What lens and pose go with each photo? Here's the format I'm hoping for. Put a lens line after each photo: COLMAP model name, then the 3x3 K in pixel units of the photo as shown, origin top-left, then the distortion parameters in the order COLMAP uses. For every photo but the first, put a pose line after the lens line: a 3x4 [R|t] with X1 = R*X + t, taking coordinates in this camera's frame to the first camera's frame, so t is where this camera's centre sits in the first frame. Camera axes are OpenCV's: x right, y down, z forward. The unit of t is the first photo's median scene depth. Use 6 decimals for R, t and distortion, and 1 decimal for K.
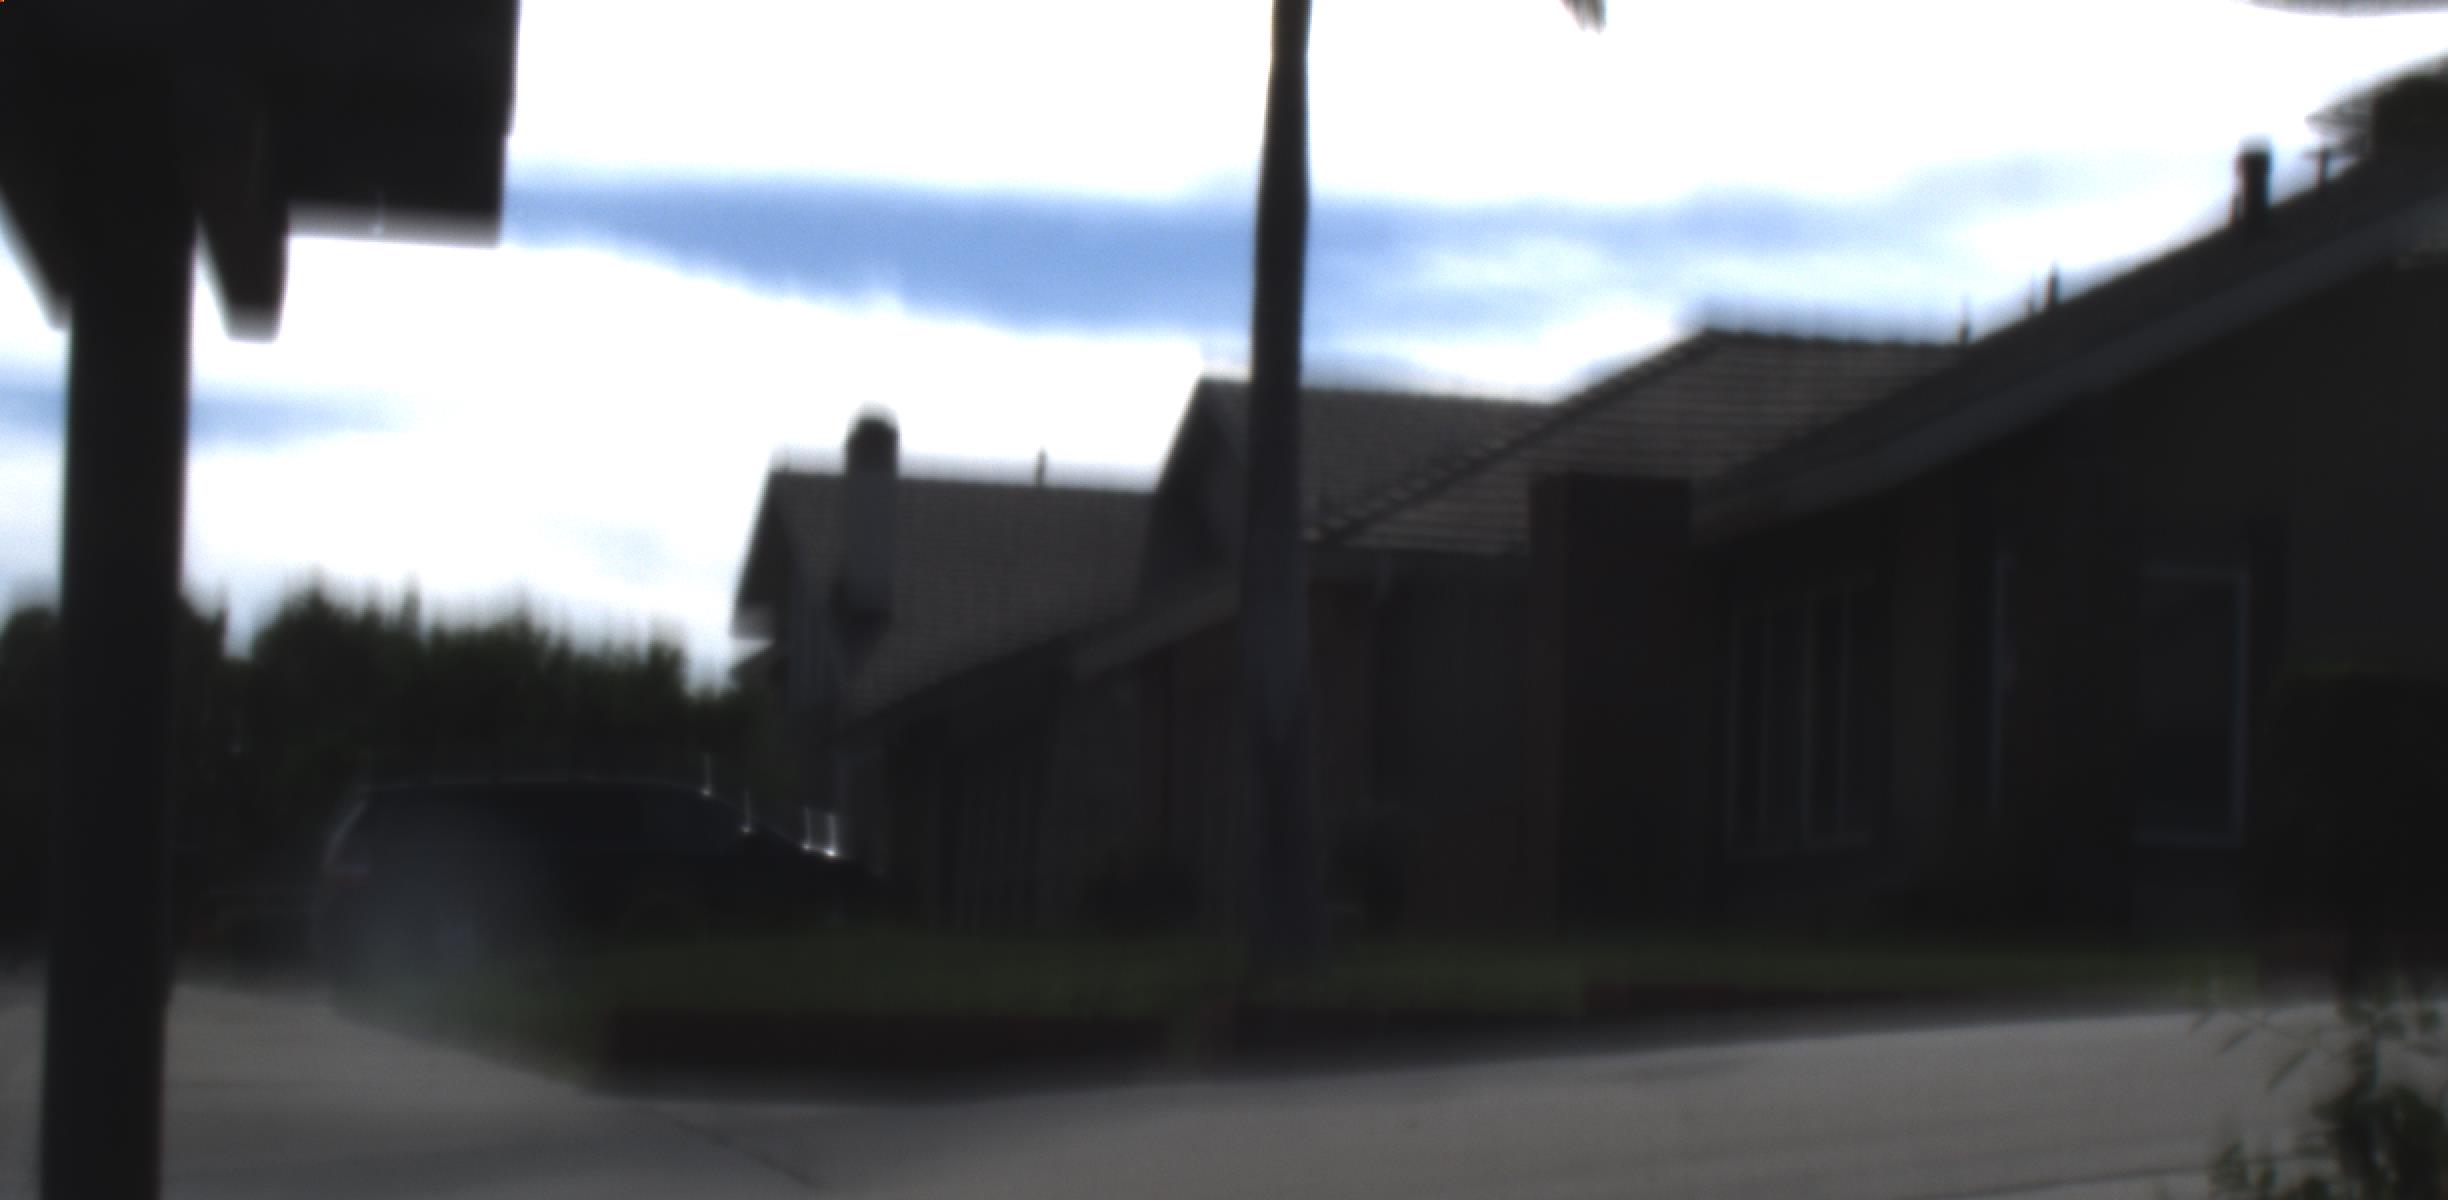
lens RADIAL K [[4852.9, 0, 1292.8], [0, 4852.9, 1026.7], [0, 0, 1]] dist [-0.181602, 0.923558]
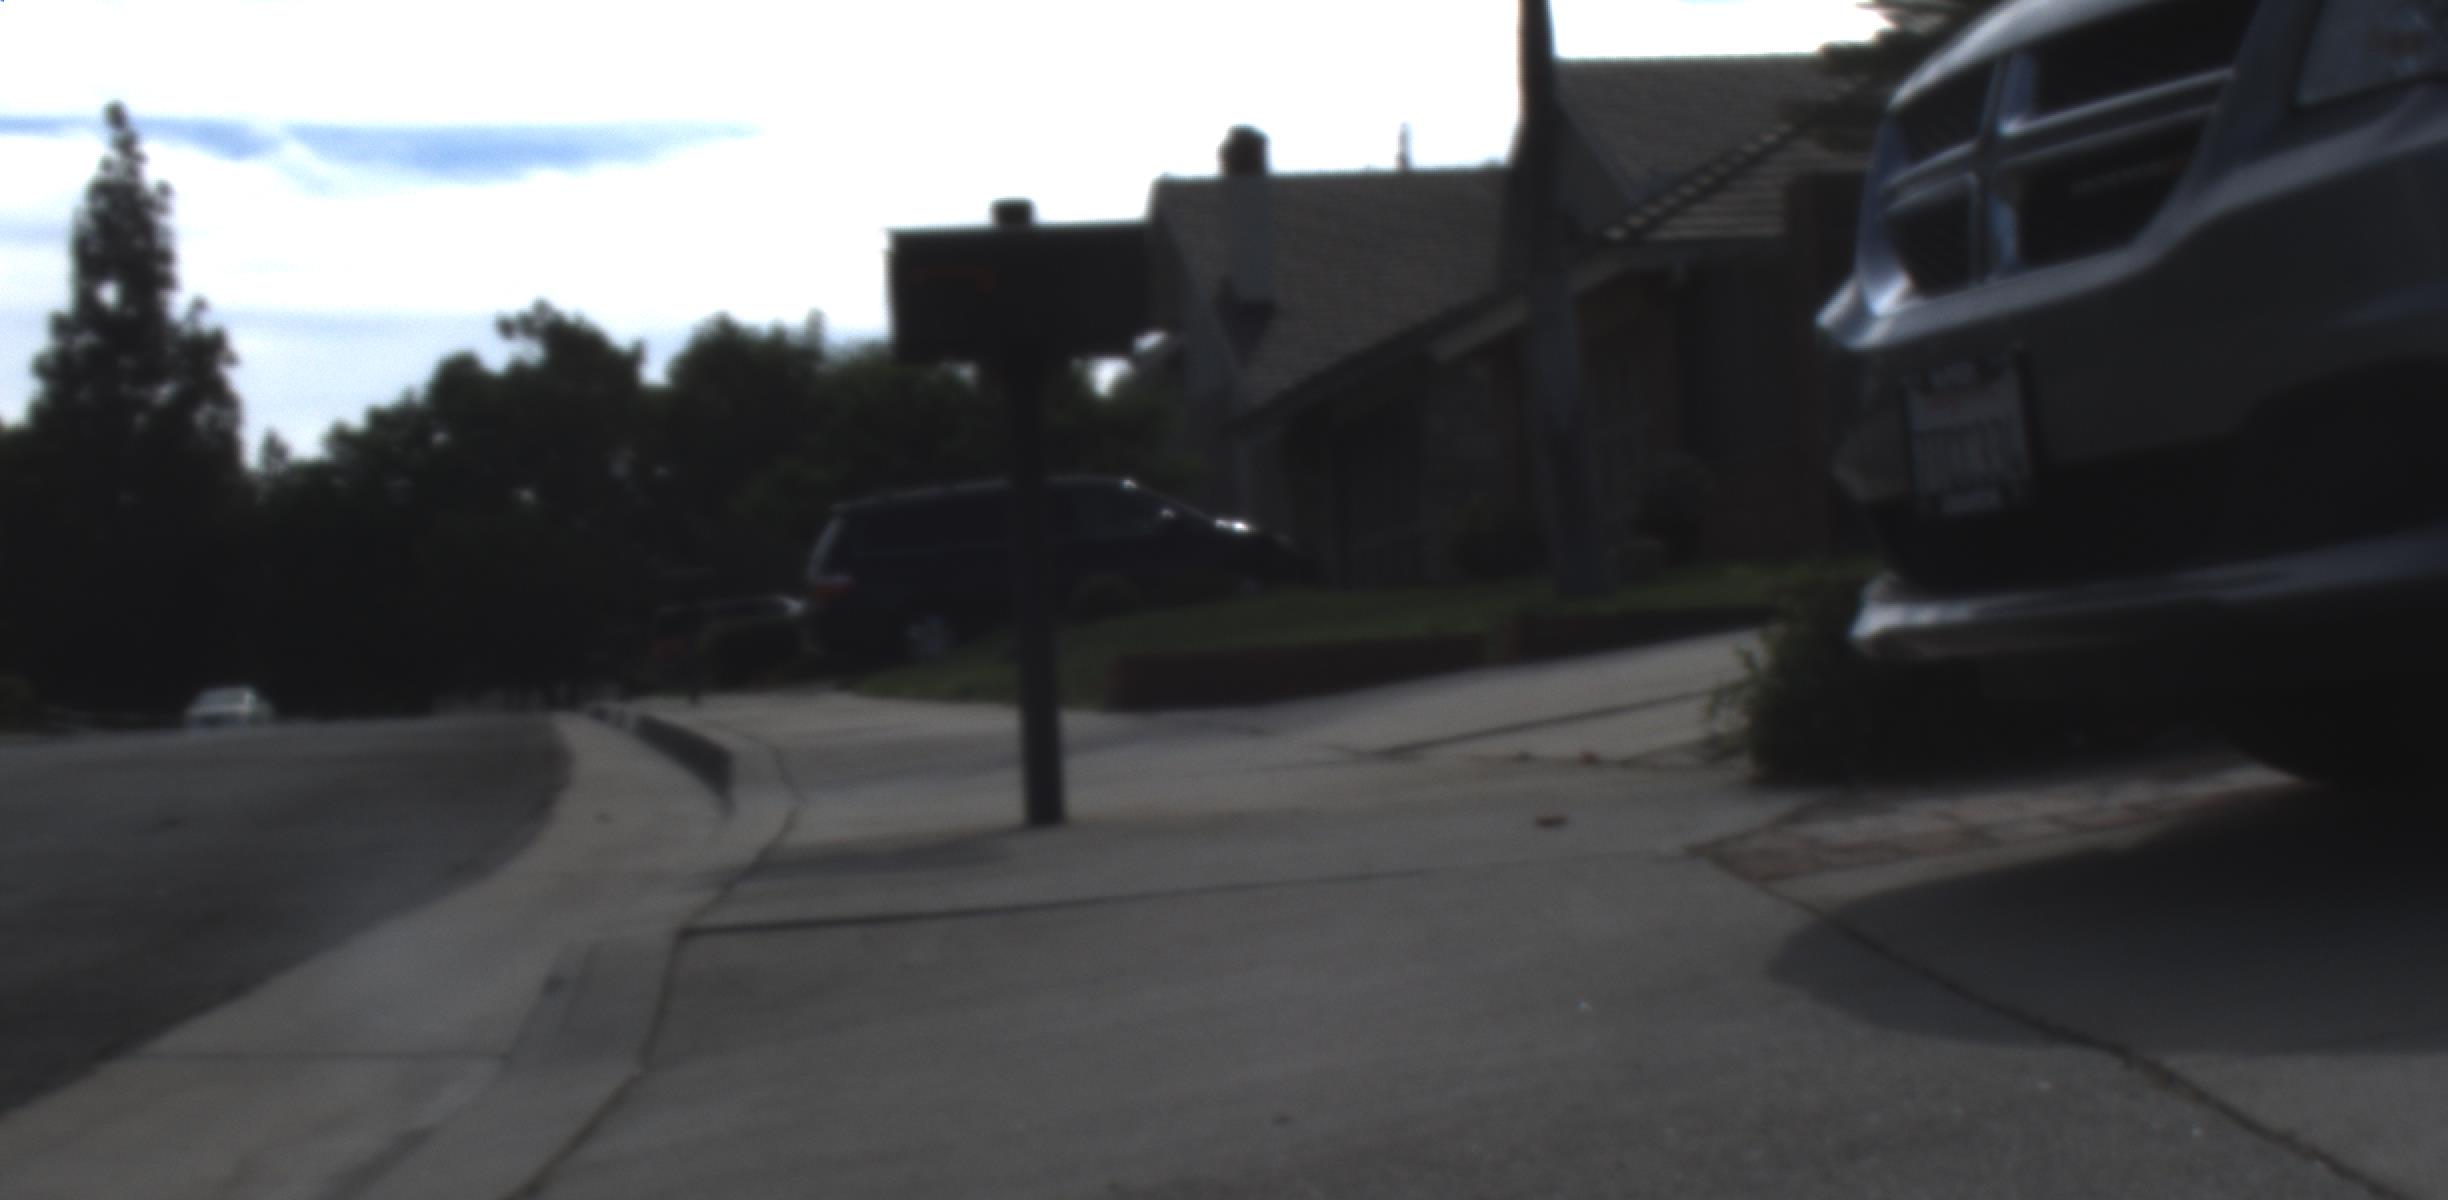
lens RADIAL K [[4852.9, 0, 1292.8], [0, 4852.9, 1026.7], [0, 0, 1]] dist [-0.181602, 0.923558]
pose [[0.992865, -0.076691, -0.091312, 0.011411], [0.083153, 0.994131, 0.069199, 0.002829], [0.085469, -0.076298, 0.993415, -0.132949]]
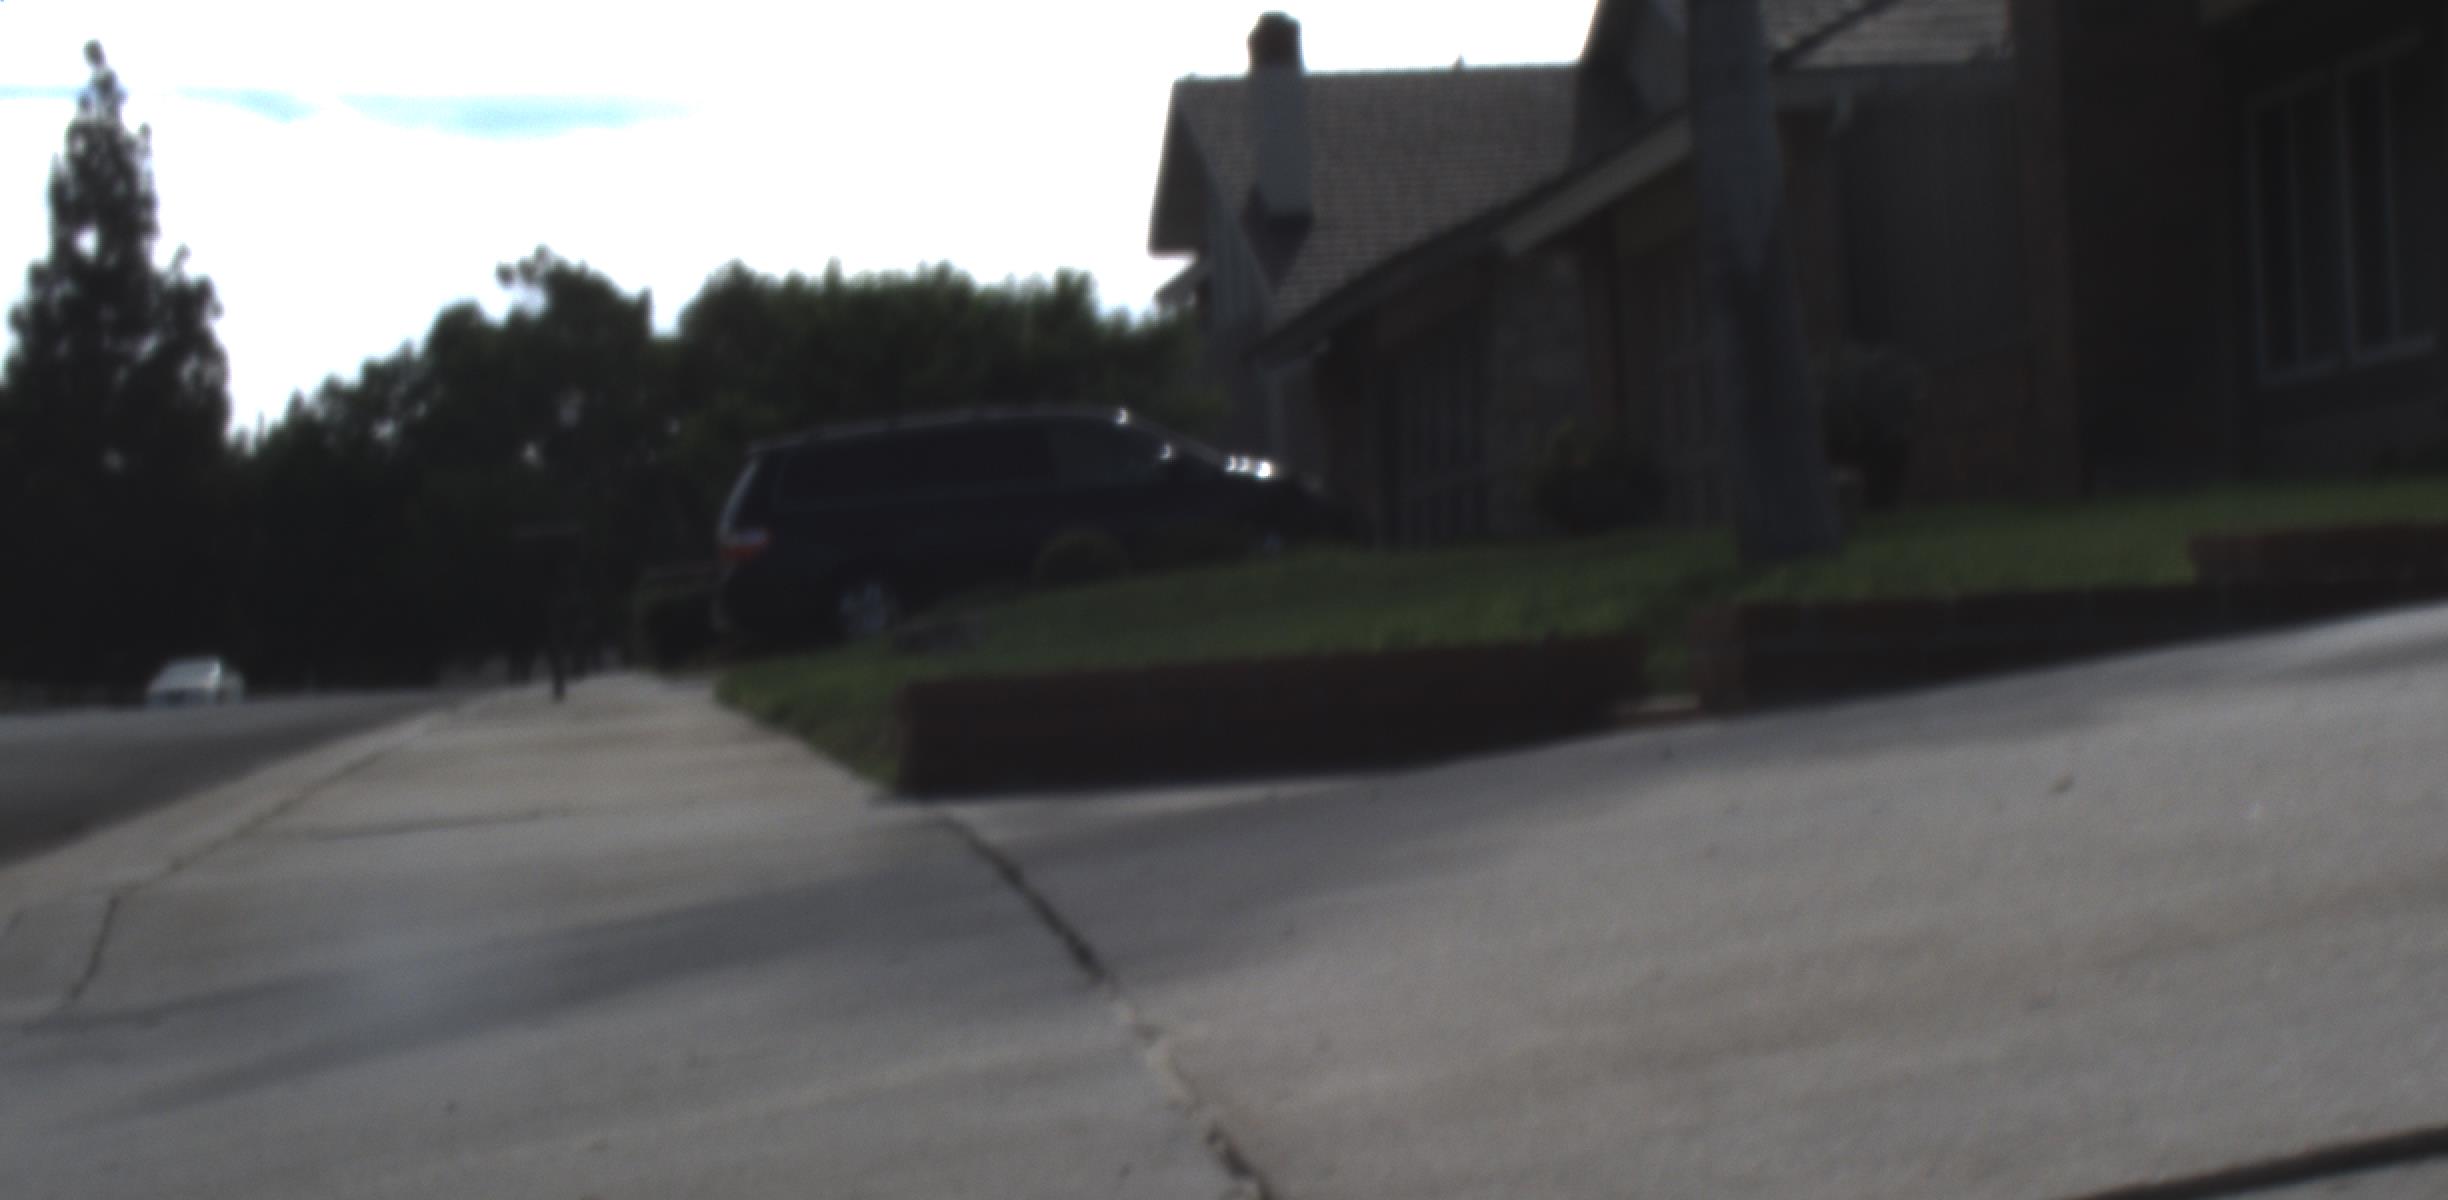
lens RADIAL K [[4852.9, 0, 1292.8], [0, 4852.9, 1026.7], [0, 0, 1]] dist [-0.181602, 0.923558]
pose [[0.991484, -0.079074, -0.103478, -0.001945], [0.087175, 0.993270, 0.076258, -0.000666], [0.096751, -0.084630, 0.991704, 0.067383]]
